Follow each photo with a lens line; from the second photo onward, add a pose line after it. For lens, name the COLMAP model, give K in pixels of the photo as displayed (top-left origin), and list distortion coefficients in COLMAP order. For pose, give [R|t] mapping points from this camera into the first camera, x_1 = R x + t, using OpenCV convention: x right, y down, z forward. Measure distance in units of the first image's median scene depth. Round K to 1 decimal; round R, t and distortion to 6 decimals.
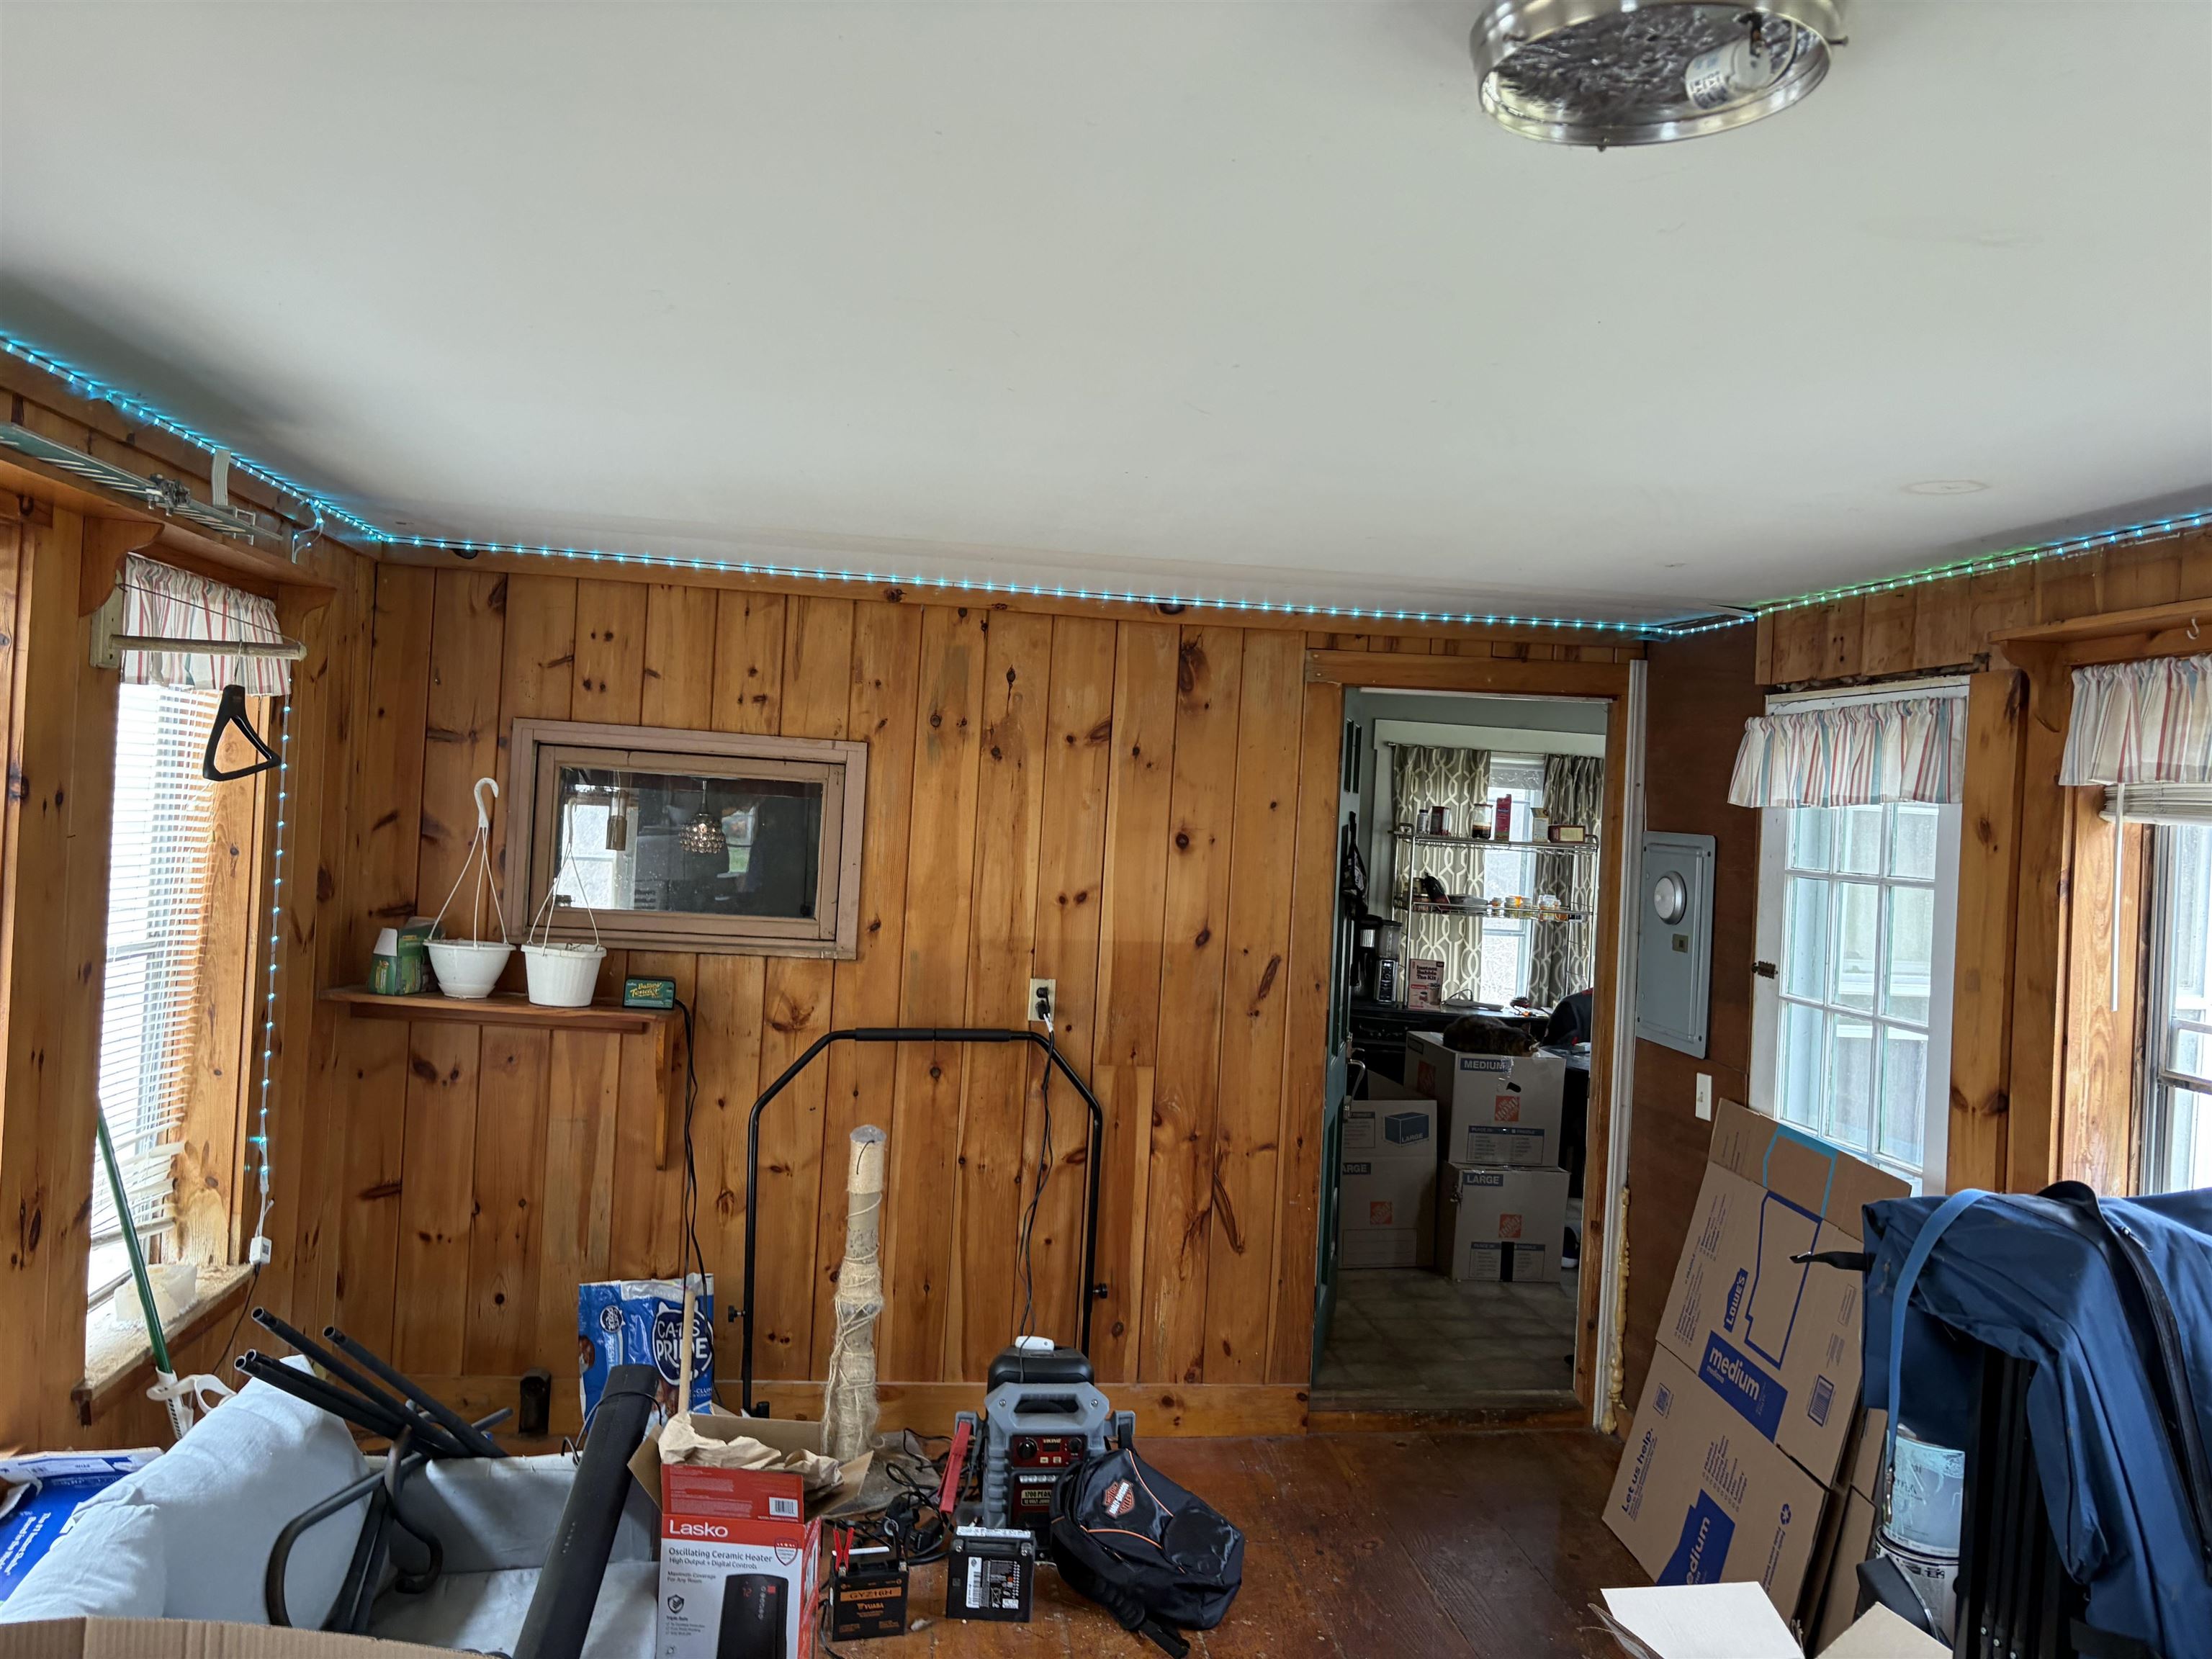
lens RADIAL K [[1677.6, 0, 1105.8], [0, 1677.6, 811.3], [0, 0, 1]] dist [0.079686, 0.000408]
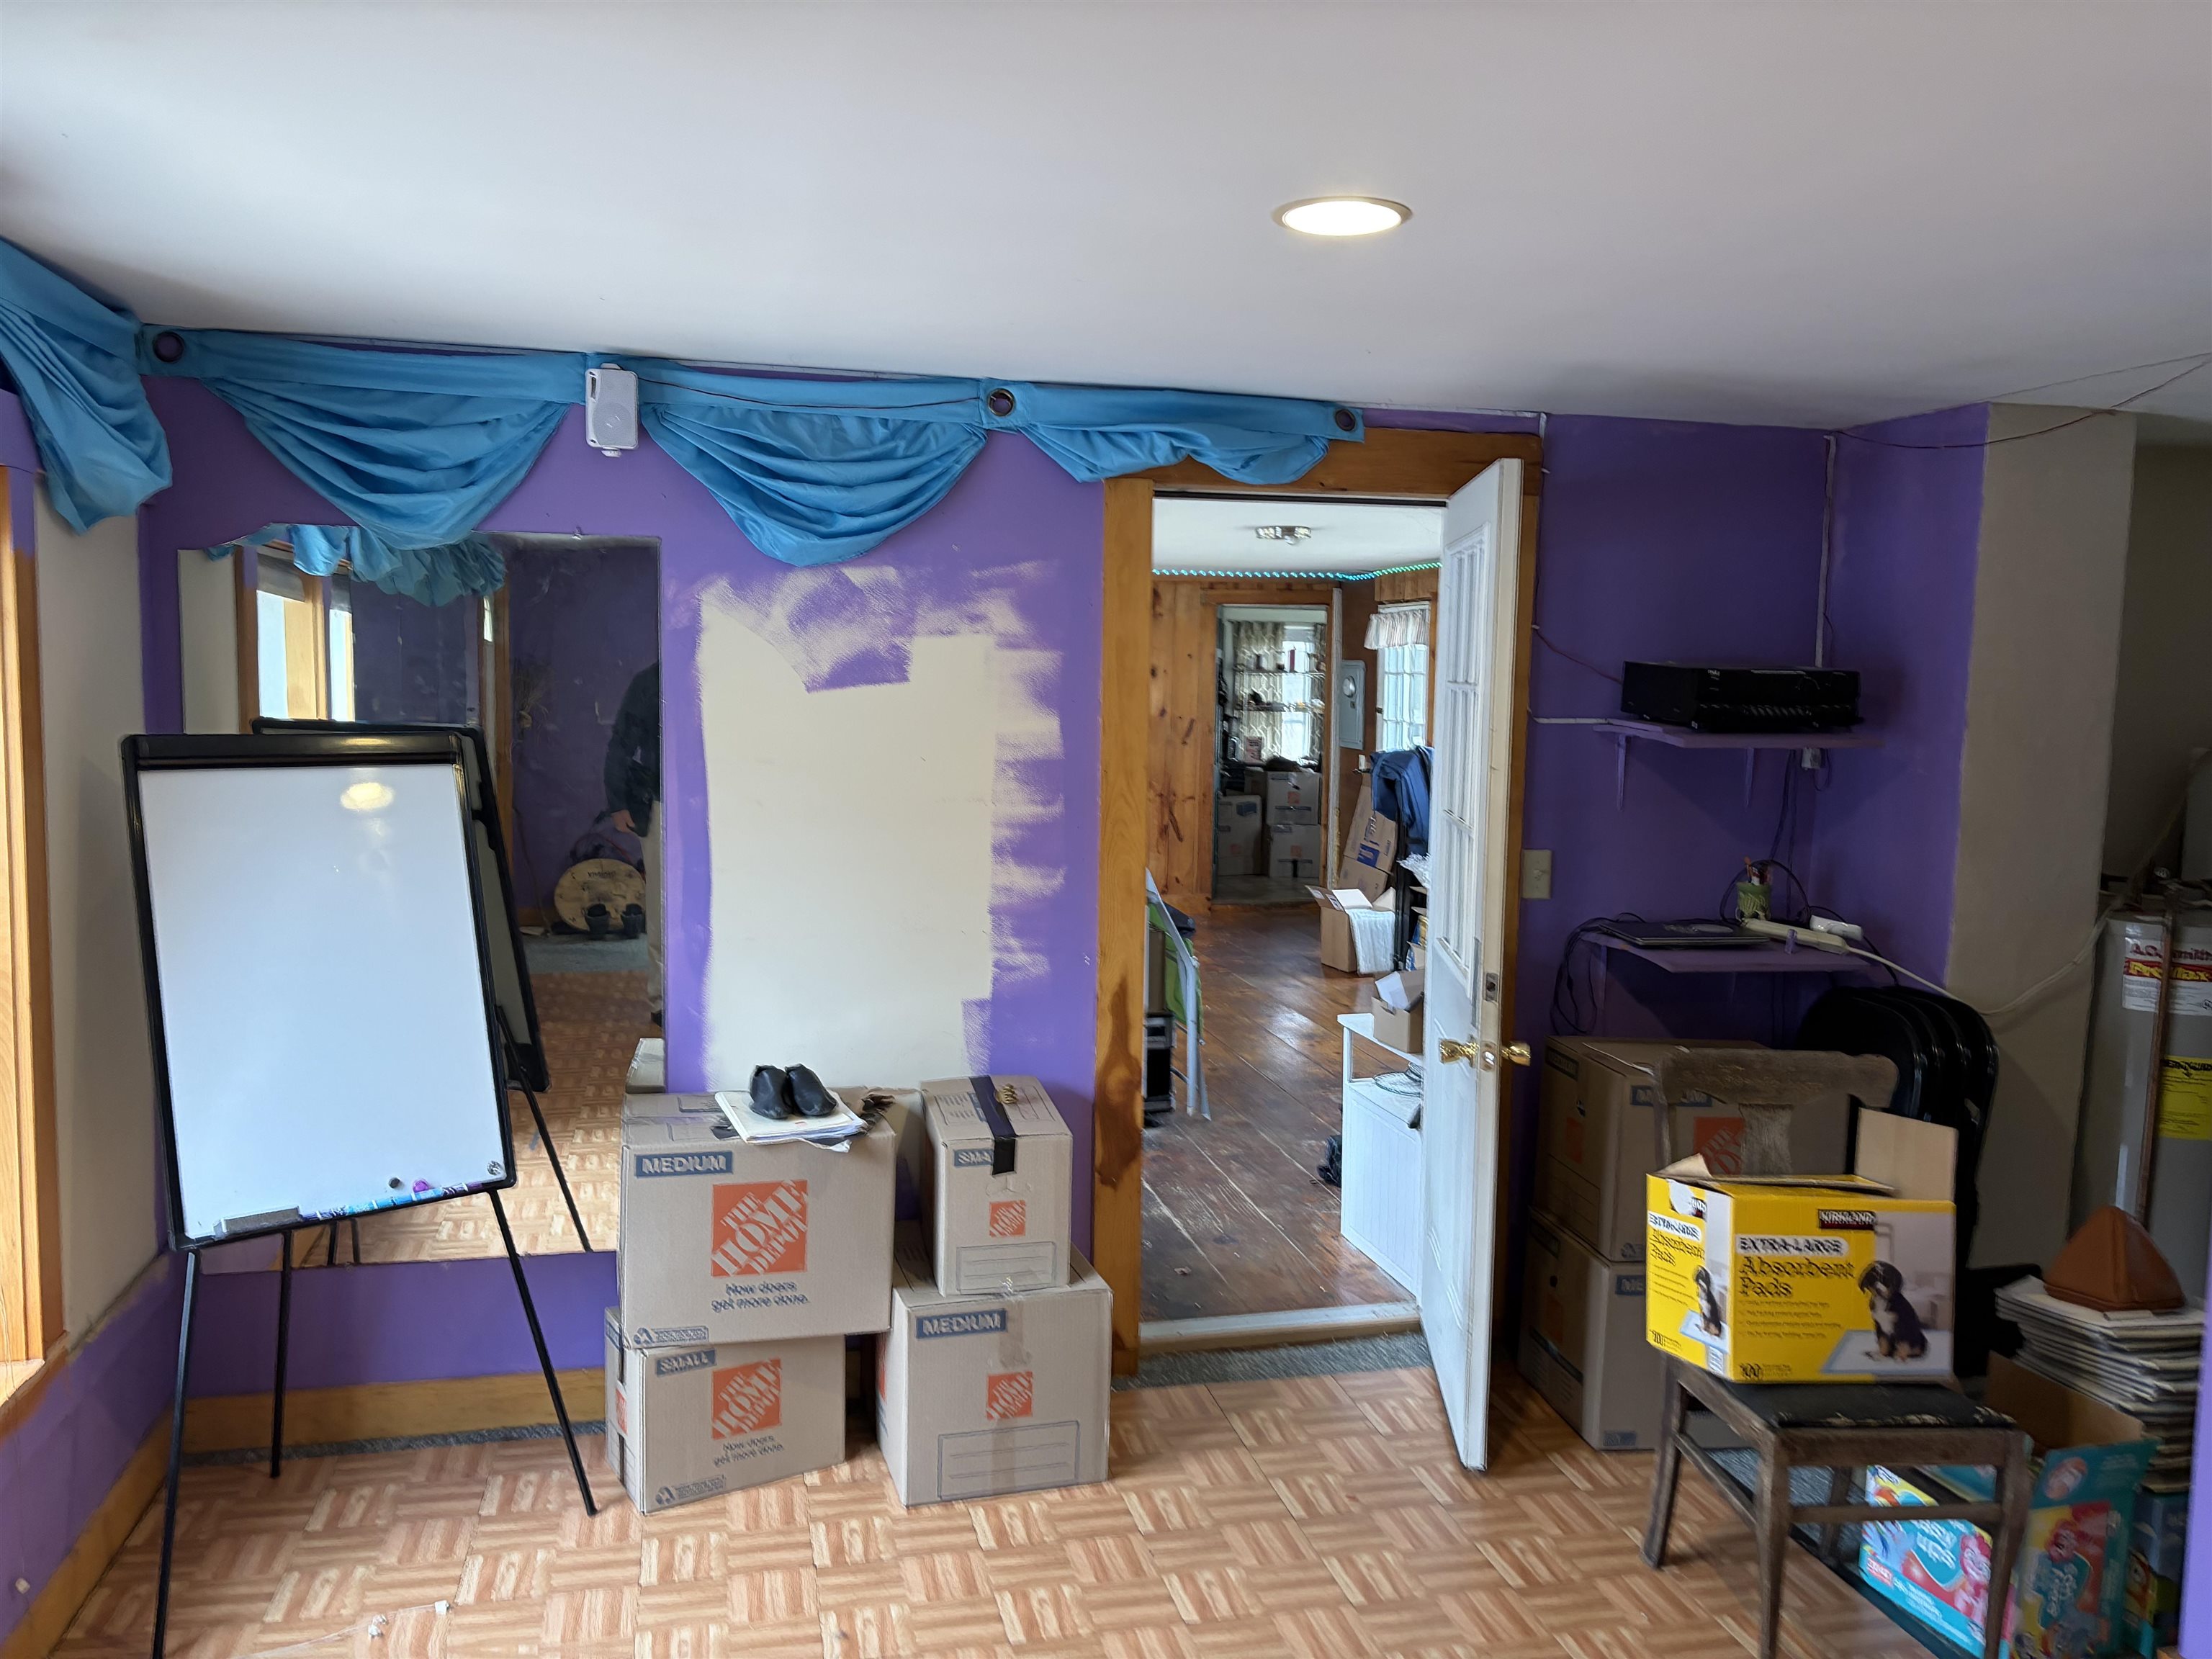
lens RADIAL K [[1677.6, 0, 1096.1], [0, 1677.6, 836.6], [0, 0, 1]] dist [0.079686, 0.000408]
pose [[0.994557, -0.047670, 0.092654, -0.204537], [0.038395, 0.994303, 0.099431, 0.007276], [-0.096866, -0.095332, 0.990721, -1.060068]]
